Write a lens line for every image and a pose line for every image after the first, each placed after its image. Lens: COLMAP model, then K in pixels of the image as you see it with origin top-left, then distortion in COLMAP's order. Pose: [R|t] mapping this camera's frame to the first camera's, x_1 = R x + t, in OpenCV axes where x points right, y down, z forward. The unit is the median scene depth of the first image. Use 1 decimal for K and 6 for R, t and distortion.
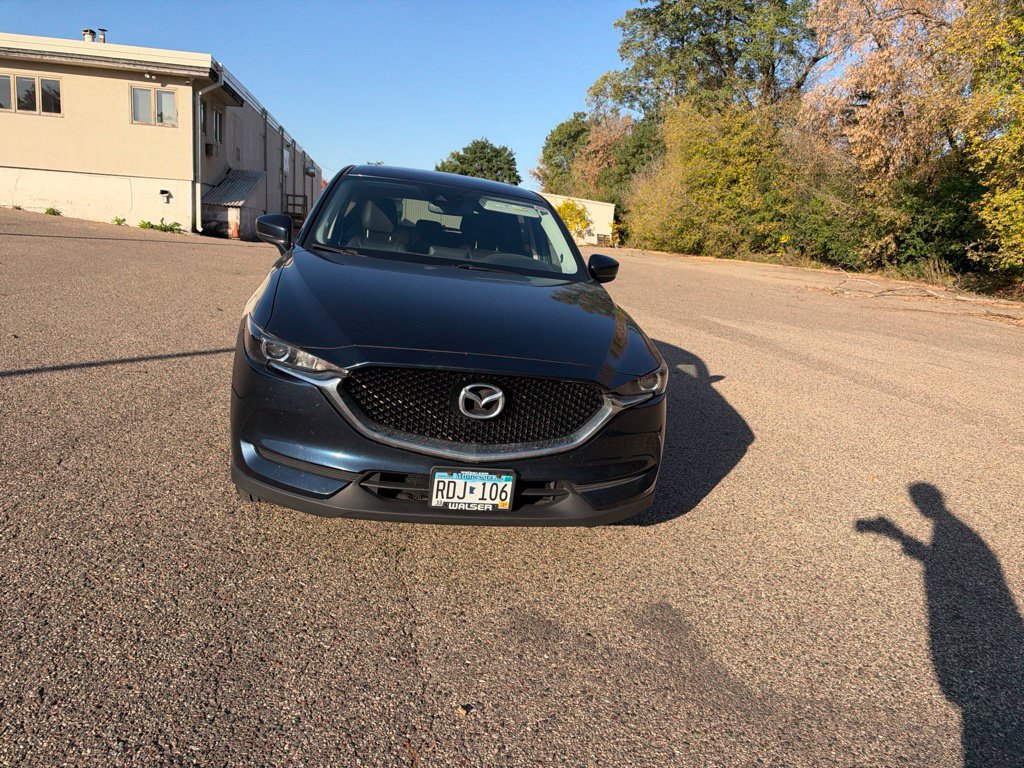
lens RADIAL K [[743.8, 0, 519.3], [0, 743.8, 384.1], [0, 0, 1]] dist [-0.002625, -0.004416]
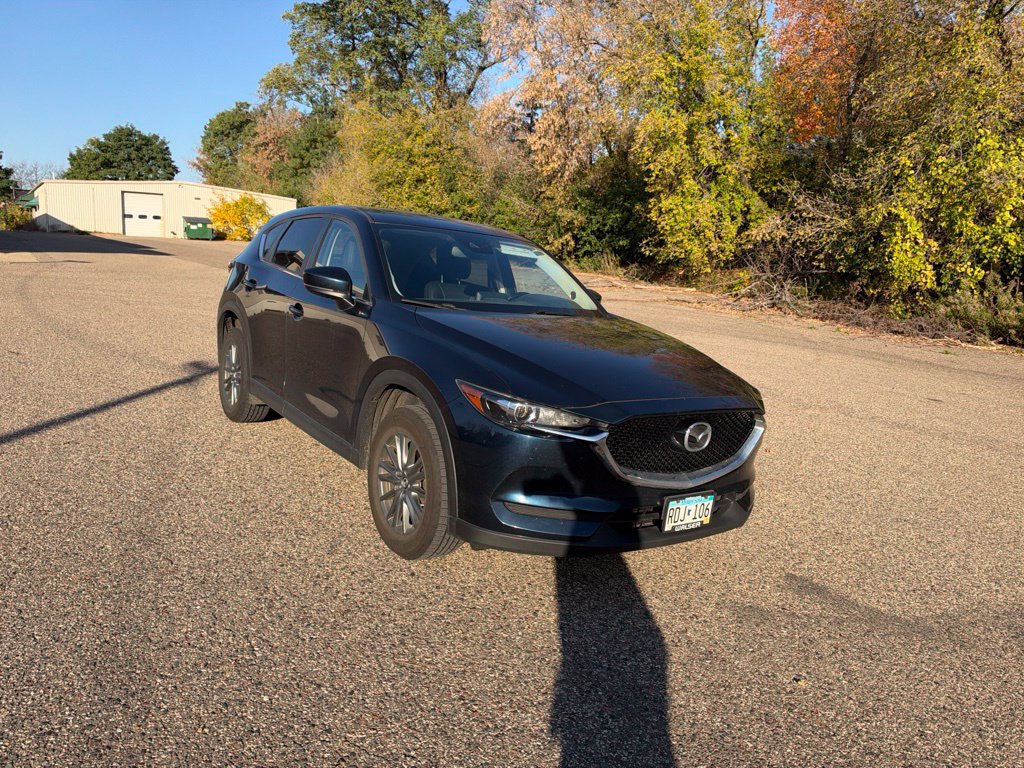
lens RADIAL K [[736.5, 0, 518.6], [0, 736.5, 387.2], [0, 0, 1]] dist [0.013786, -0.034789]
pose [[0.905453, -0.100112, 0.412470, -0.099563], [0.094225, 0.994948, 0.034645, -0.015691], [-0.413855, 0.007496, 0.910312, 0.004745]]
